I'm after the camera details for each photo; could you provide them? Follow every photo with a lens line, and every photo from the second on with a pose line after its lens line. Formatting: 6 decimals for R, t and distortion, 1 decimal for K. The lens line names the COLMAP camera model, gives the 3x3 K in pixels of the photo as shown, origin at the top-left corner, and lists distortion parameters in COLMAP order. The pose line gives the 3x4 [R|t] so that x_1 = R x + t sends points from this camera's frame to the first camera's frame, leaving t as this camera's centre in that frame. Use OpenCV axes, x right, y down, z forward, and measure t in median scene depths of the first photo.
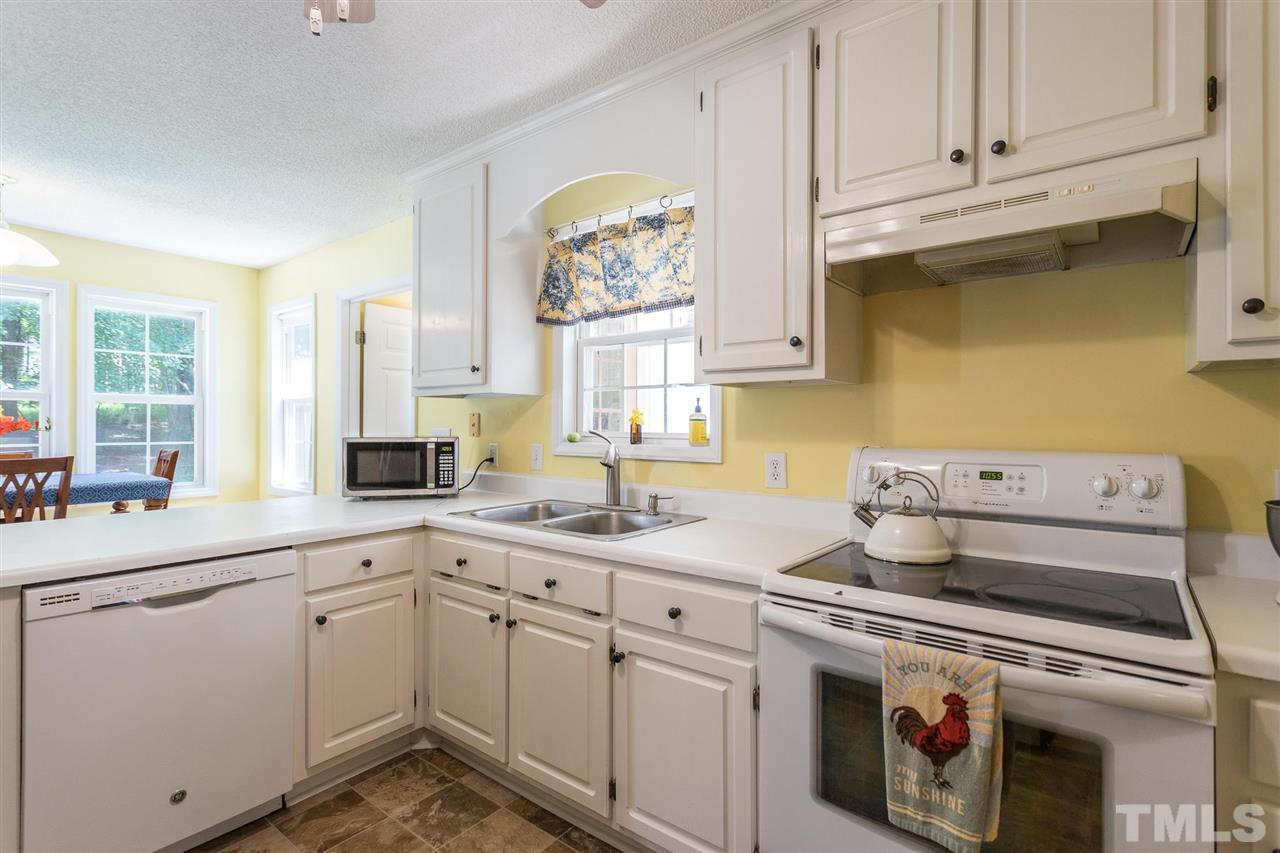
lens RADIAL K [[608.7, 0, 637.0], [0, 608.7, 420.0], [0, 0, 1]] dist [0.001202, 0.000929]
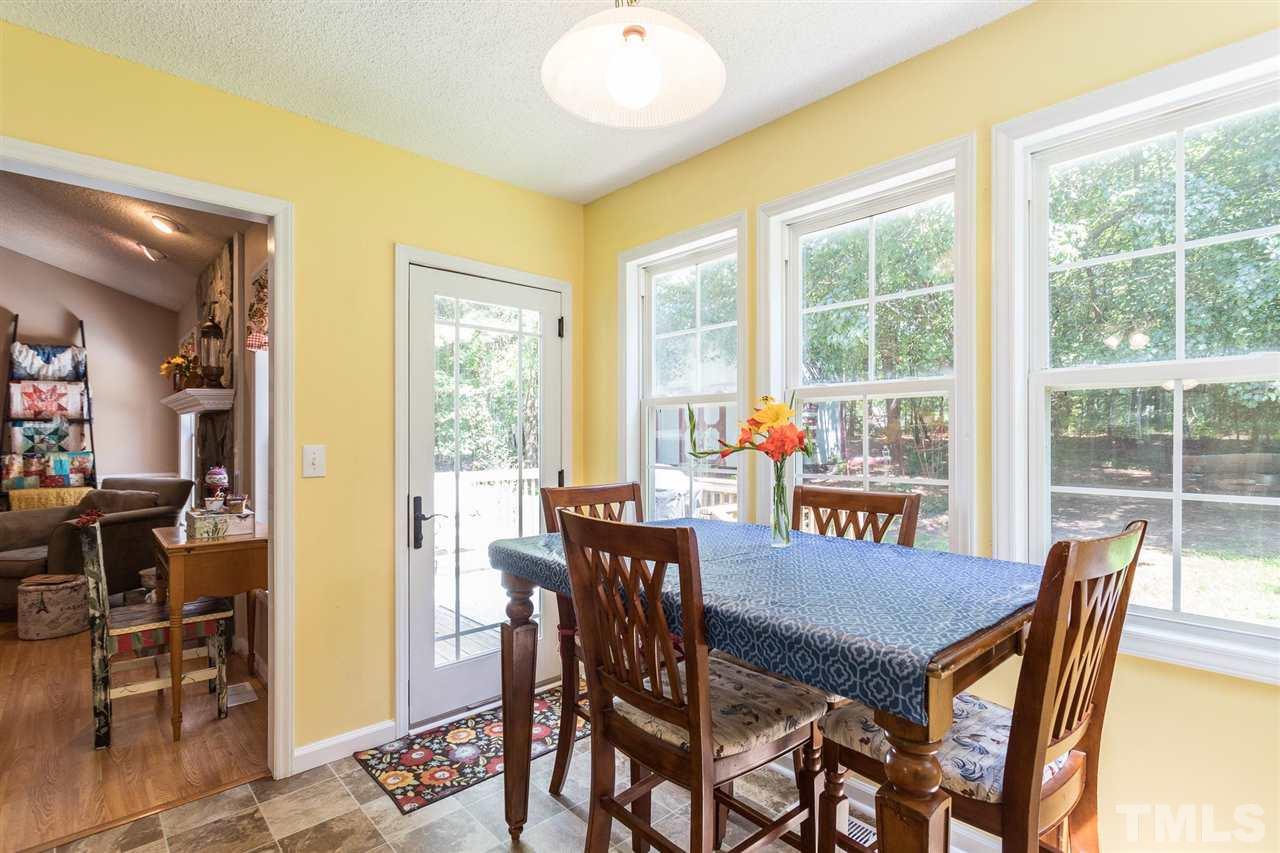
lens RADIAL K [[612.2, 0, 641.6], [0, 612.2, 434.6], [0, 0, 1]] dist [0.002761, 0.000543]
pose [[-0.162434, -0.008568, -0.986682, -0.684328], [0.005515, 0.999939, -0.009591, 0.007643], [0.986704, -0.006999, -0.162377, 1.285504]]
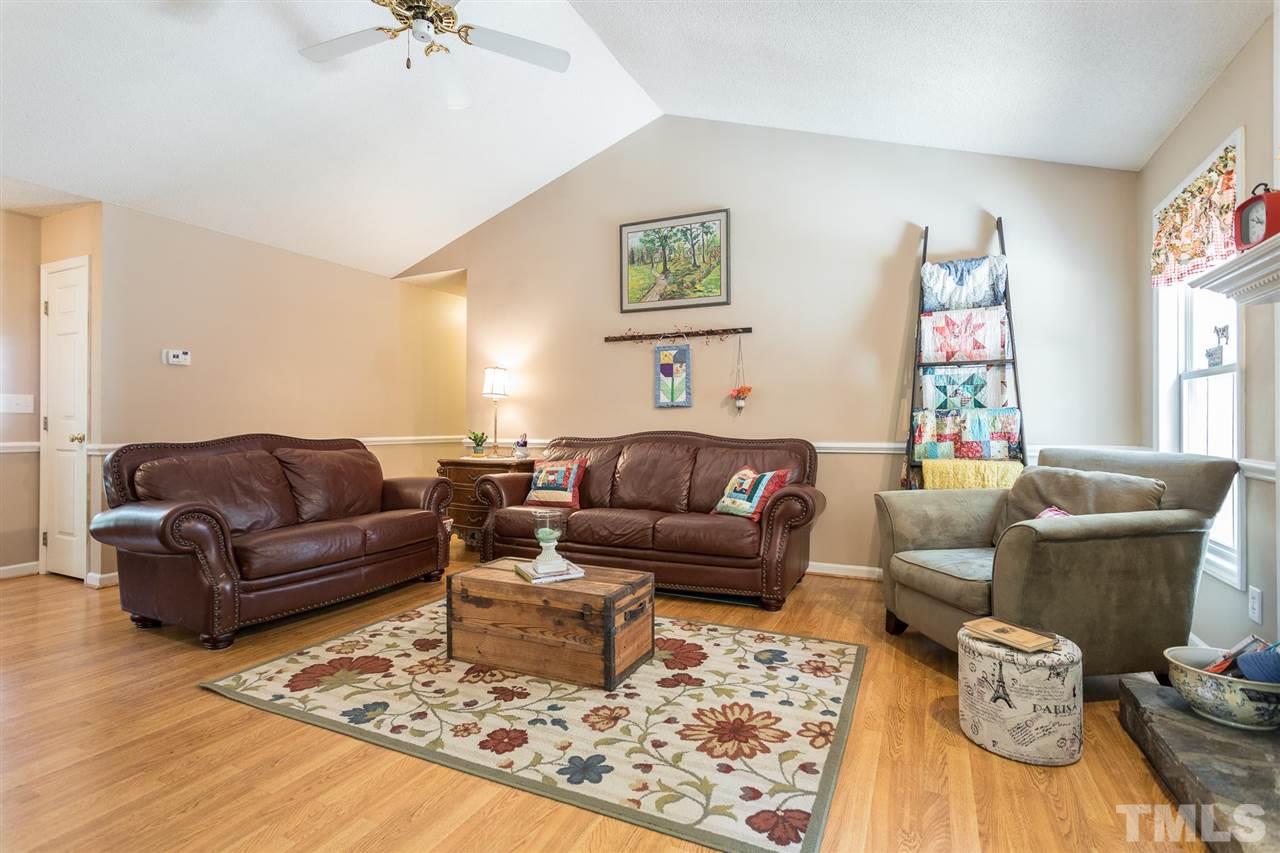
lens RADIAL K [[608.7, 0, 637.0], [0, 608.7, 420.0], [0, 0, 1]] dist [0.001202, 0.000929]
pose [[-0.977150, -0.005328, -0.212486, -1.328150], [-0.002836, 0.999924, -0.012030, 0.081558], [0.212534, -0.011153, -0.977090, 0.239978]]
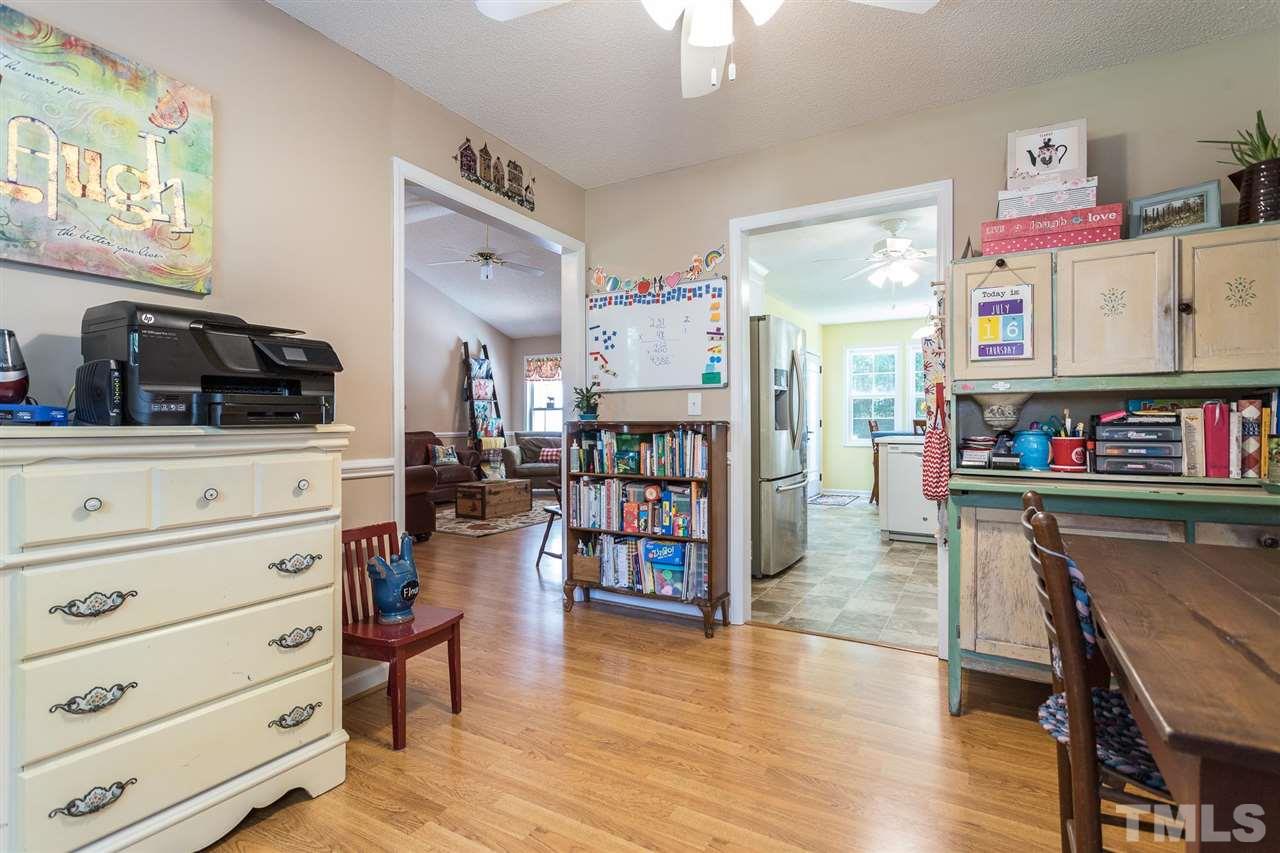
lens RADIAL K [[608.7, 0, 637.0], [0, 608.7, 420.0], [0, 0, 1]] dist [0.001202, 0.000929]
pose [[0.138102, -0.009139, -0.990376, 1.409232], [0.006859, 0.999942, -0.008271, 0.085856], [0.990394, -0.005651, 0.138157, -0.582160]]
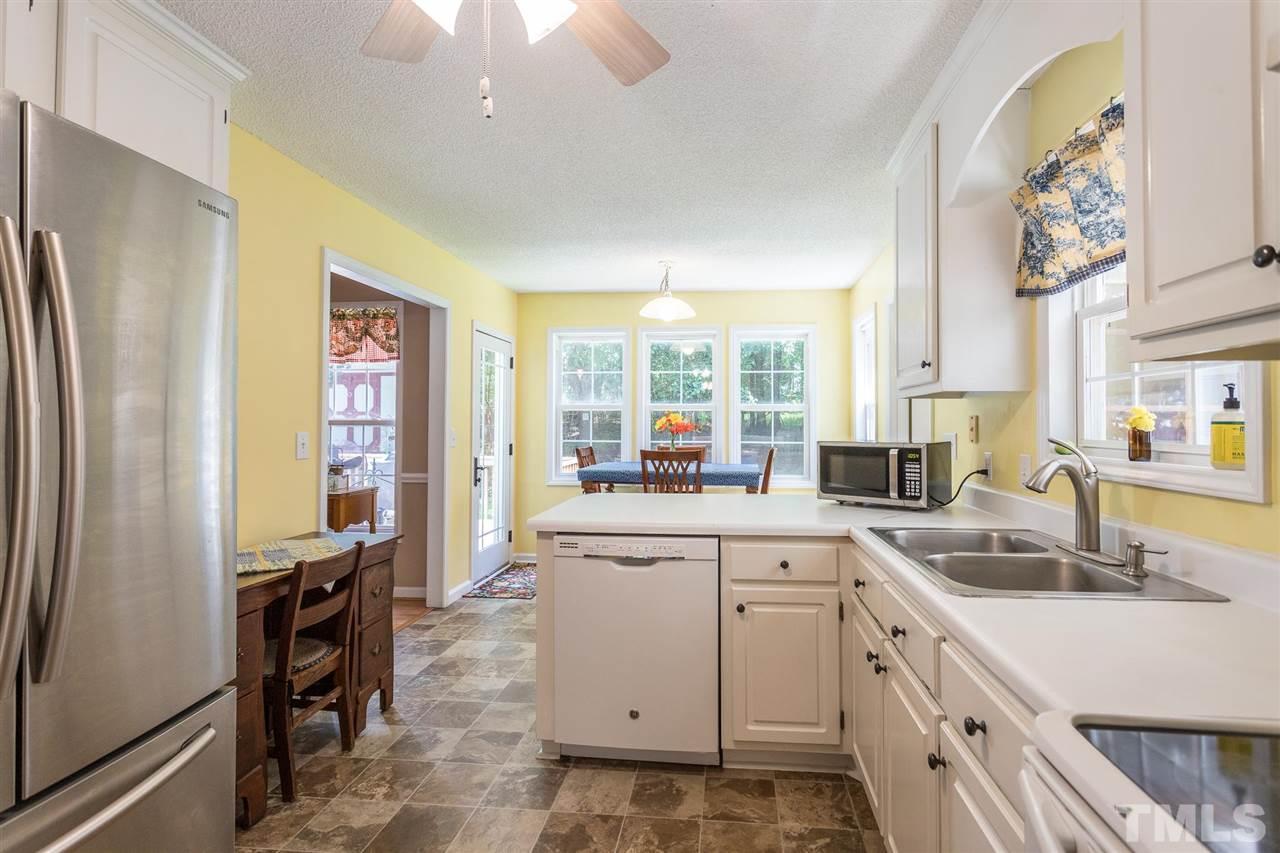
lens RADIAL K [[613.0, 0, 680.7], [0, 613.0, 408.8], [0, 0, 1]] dist [0.001873, 0.000398]
pose [[0.541209, -0.024057, -0.840544, 0.285078], [0.004479, 0.999659, -0.025727, -0.000434], [0.840876, 0.010159, 0.541132, 0.250427]]
